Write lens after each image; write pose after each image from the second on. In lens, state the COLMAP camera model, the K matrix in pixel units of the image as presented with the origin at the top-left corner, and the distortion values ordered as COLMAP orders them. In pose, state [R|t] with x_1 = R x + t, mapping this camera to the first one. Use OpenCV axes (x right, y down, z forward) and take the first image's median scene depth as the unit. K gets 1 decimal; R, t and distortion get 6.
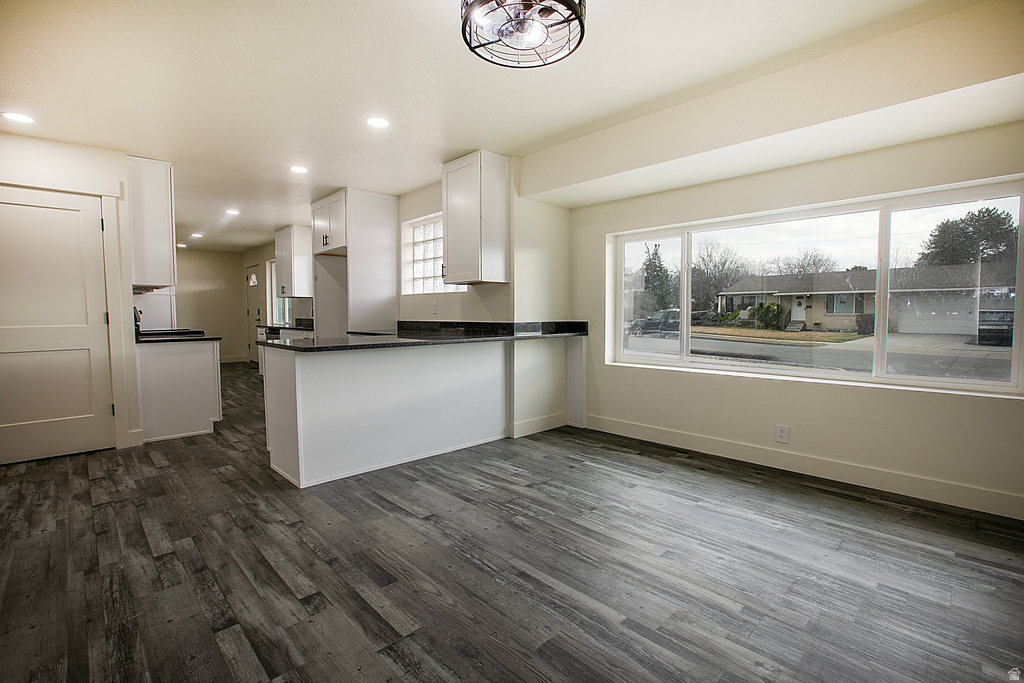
lens RADIAL K [[482.4, 0, 512.0], [0, 482.4, 341.5], [0, 0, 1]] dist [-0.039219, 0.010378]
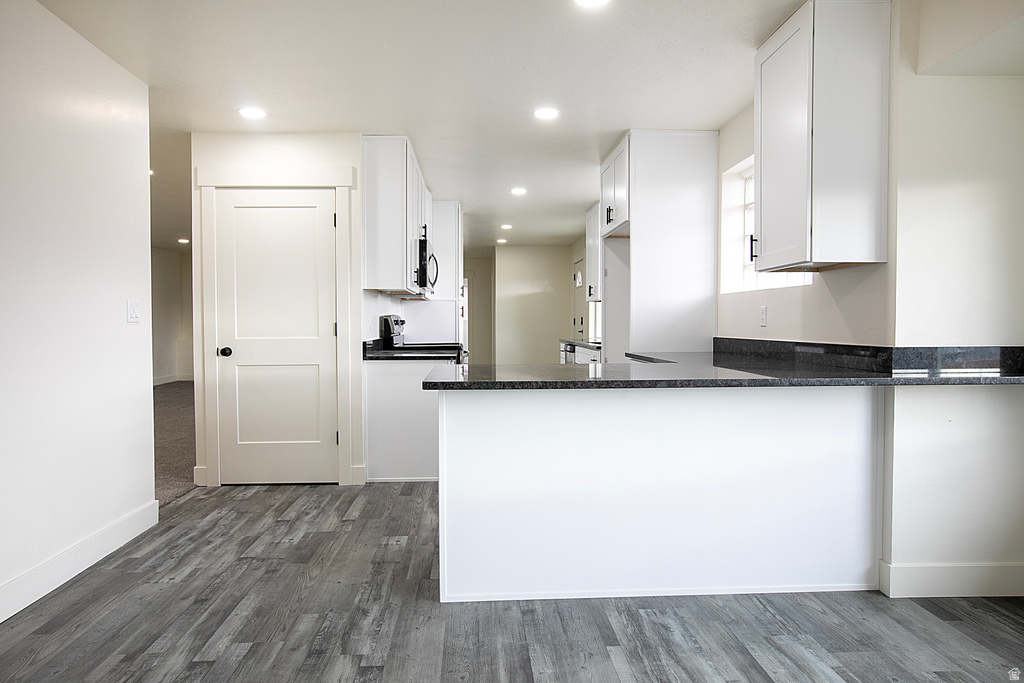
lens RADIAL K [[659.1, 0, 493.0], [0, 659.1, 341.1], [0, 0, 1]] dist [-0.042296, 0.054220]
pose [[0.752473, 0.019756, -0.658327, 0.170822], [-0.038916, 0.999137, -0.014498, -0.028190], [0.657472, 0.036529, 0.752593, 0.365190]]
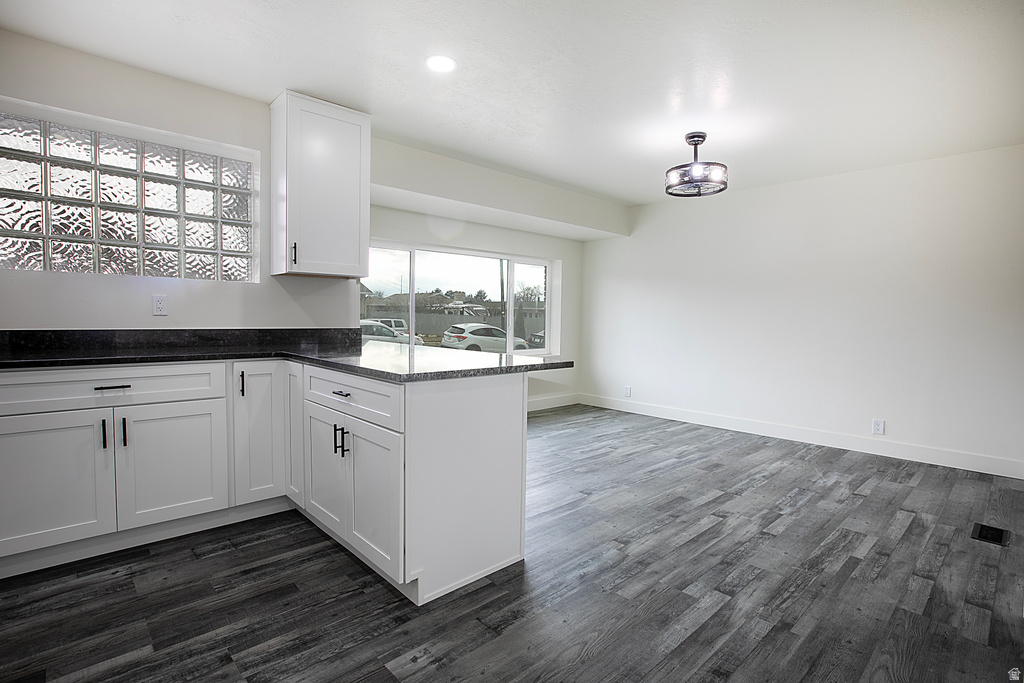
lens RADIAL K [[494.5, 0, 512.0], [0, 494.5, 341.5], [0, 0, 1]] dist [-0.031111, 0.000711]
pose [[-0.000793, -0.044052, 0.999029, -1.163574], [0.043570, 0.998079, 0.044045, -0.065408], [-0.999050, 0.043563, 0.001128, 0.971675]]
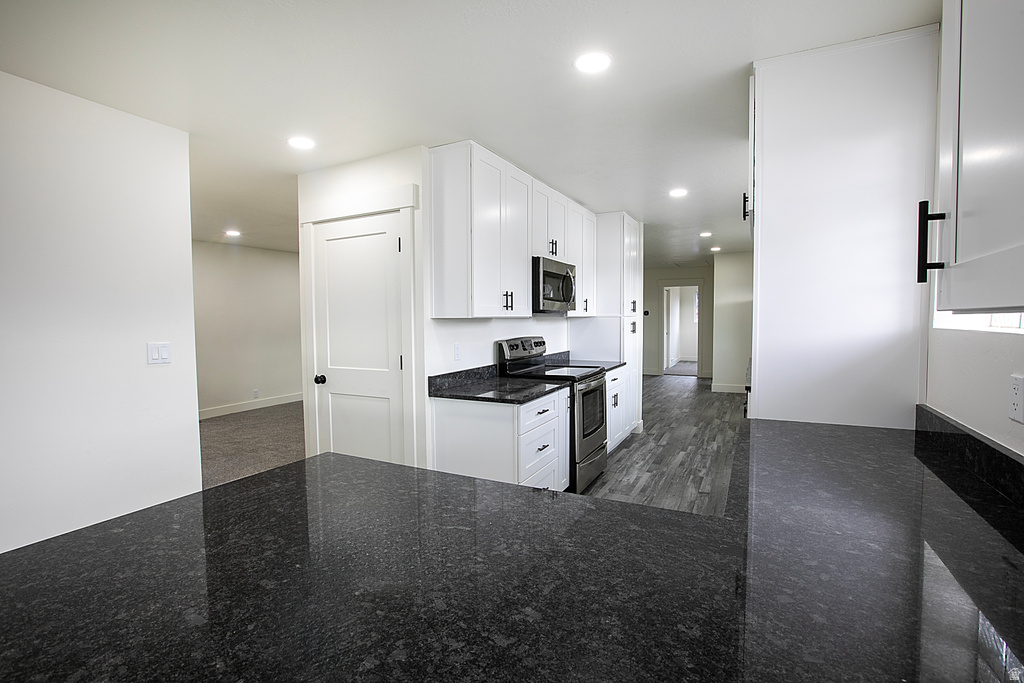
lens RADIAL K [[483.9, 0, 502.0], [0, 483.9, 346.4], [0, 0, 1]] dist [-0.050162, 0.000167]
pose [[0.323895, 0.056026, -0.944433, -0.044743], [-0.047515, 0.997949, 0.042905, -0.149610], [0.944899, 0.030978, 0.325892, 1.113746]]
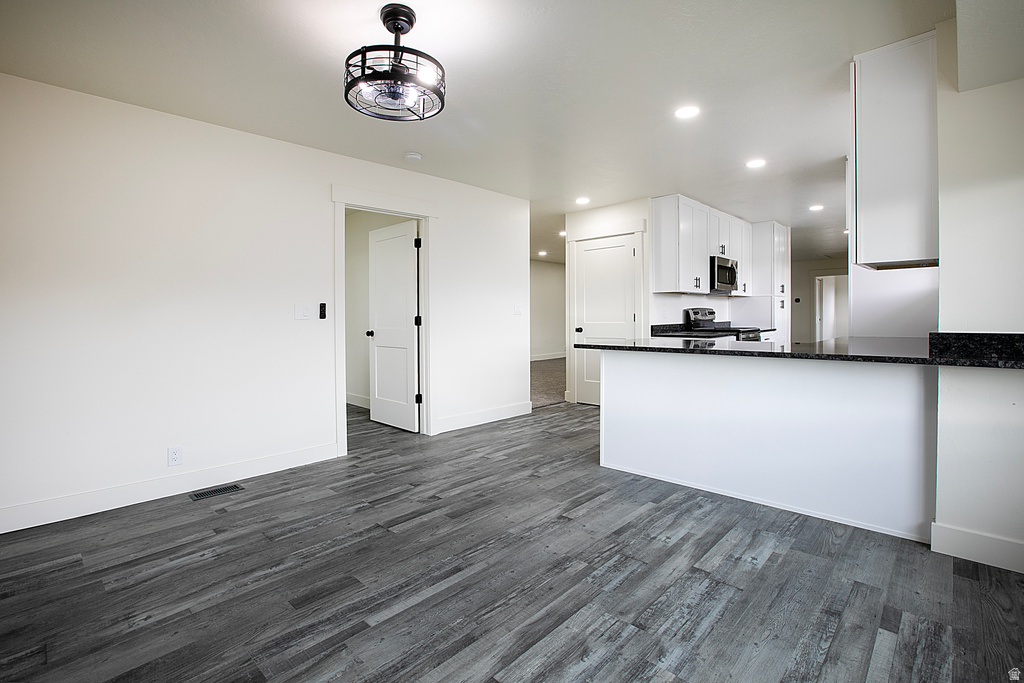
lens RADIAL K [[467.6, 0, 488.3], [0, 467.6, 322.8], [0, 0, 1]] dist [-0.044341, 0.016960]
pose [[0.019466, 0.018282, -0.999643, 0.665205], [-0.049412, 0.998629, 0.017301, -0.046732], [0.998589, 0.049057, 0.020343, 0.663904]]
